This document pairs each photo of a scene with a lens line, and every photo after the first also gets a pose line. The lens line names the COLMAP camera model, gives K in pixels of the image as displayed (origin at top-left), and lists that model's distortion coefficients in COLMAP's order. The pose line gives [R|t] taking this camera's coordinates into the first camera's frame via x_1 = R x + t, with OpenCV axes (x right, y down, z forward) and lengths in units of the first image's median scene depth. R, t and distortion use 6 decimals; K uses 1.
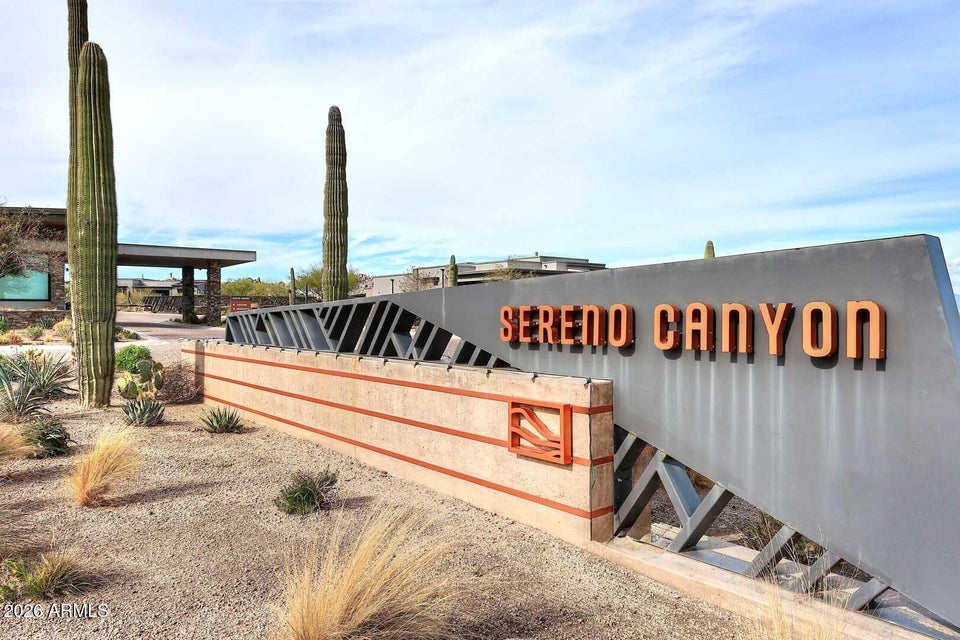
lens RADIAL K [[654.1, 0, 481.4], [0, 654.1, 325.1], [0, 0, 1]] dist [0.006642, 0.001162]
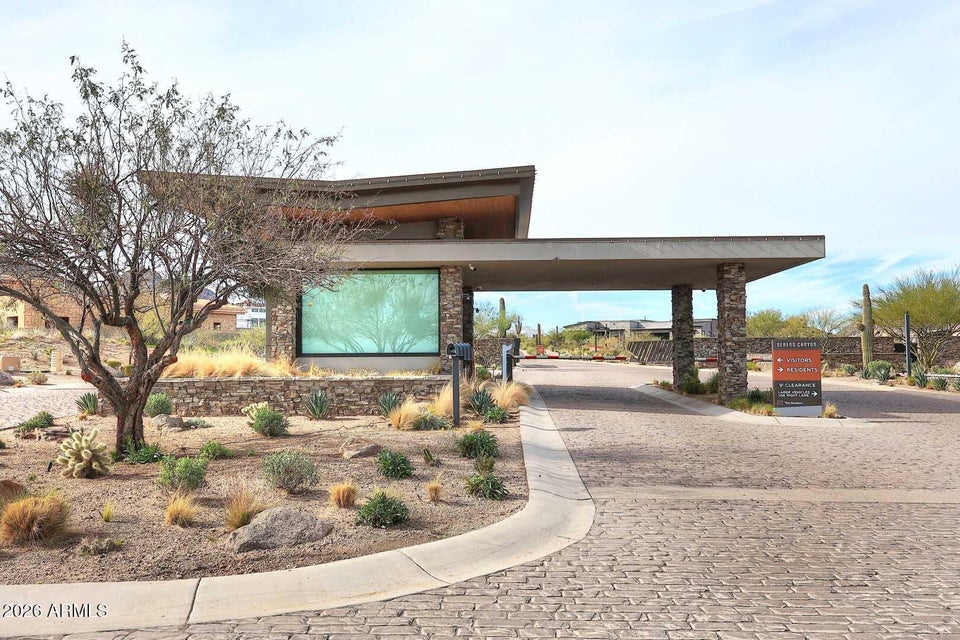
lens RADIAL K [[748.2, 0, 480.1], [0, 748.2, 323.2], [0, 0, 1]] dist [-0.004121, -0.000603]
pose [[0.766296, -0.034130, -0.641580, -0.183032], [-0.006456, 0.998129, -0.060809, -0.020509], [0.642455, 0.050740, 0.764642, 0.428625]]
